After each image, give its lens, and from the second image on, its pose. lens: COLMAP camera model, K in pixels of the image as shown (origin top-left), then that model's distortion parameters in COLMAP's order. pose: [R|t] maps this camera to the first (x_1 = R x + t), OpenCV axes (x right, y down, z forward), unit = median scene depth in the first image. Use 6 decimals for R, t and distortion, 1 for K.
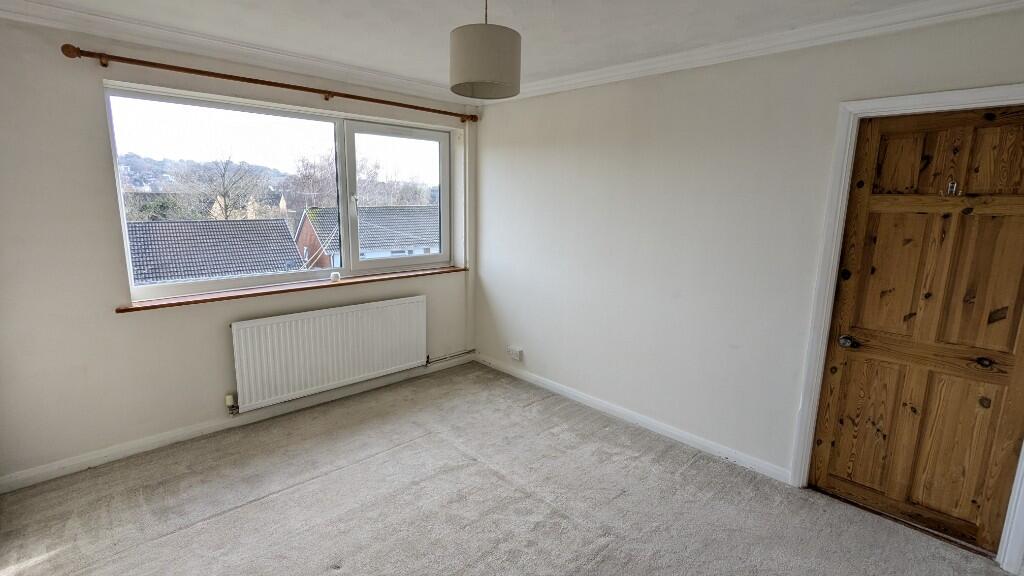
lens RADIAL K [[480.4, 0, 512.0], [0, 480.4, 288.0], [0, 0, 1]] dist [-0.002724, -0.000954]
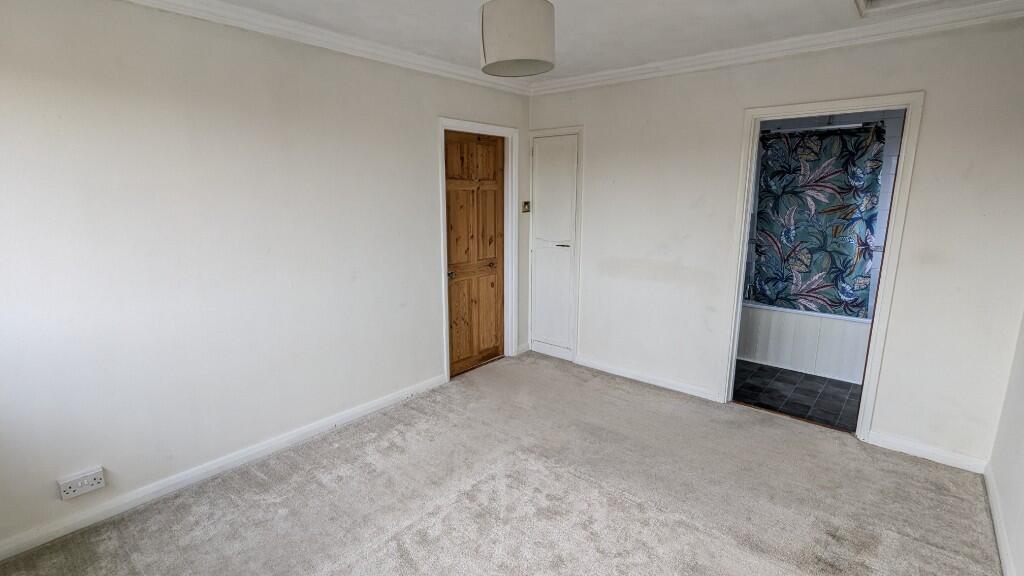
lens RADIAL K [[480.4, 0, 512.0], [0, 480.4, 288.0], [0, 0, 1]] dist [-0.002724, -0.000954]
pose [[-0.095668, -0.217578, 0.971343, -0.759117], [0.182597, 0.955425, 0.231997, -0.155371], [-0.978522, 0.199559, -0.051675, 0.809796]]
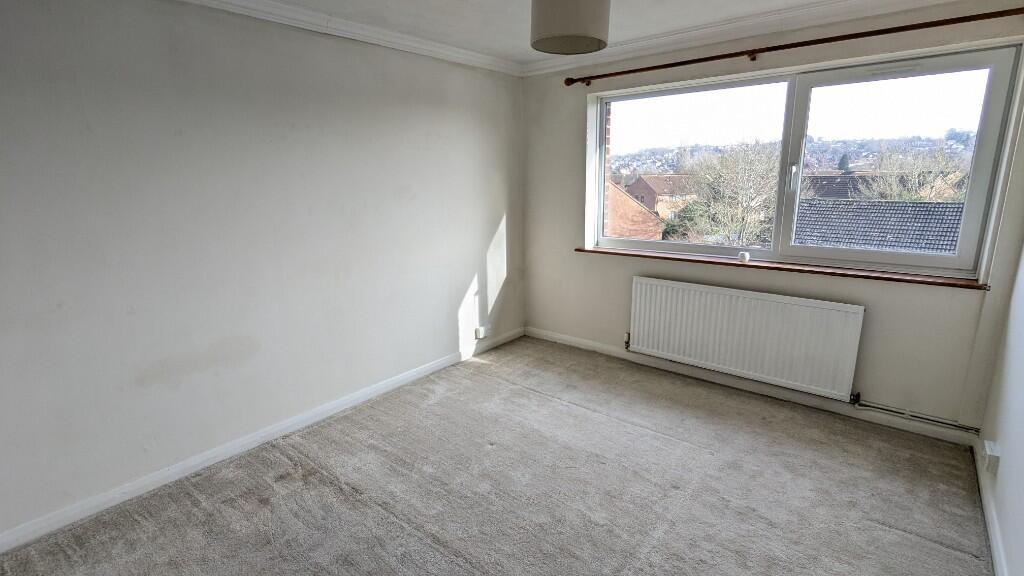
lens RADIAL K [[480.4, 0, 512.0], [0, 480.4, 288.0], [0, 0, 1]] dist [-0.002724, -0.000954]
pose [[0.108521, 0.210251, -0.971606, 0.646716], [-0.164327, 0.967726, 0.191057, -0.090209], [0.980418, 0.138927, 0.139568, 0.591311]]
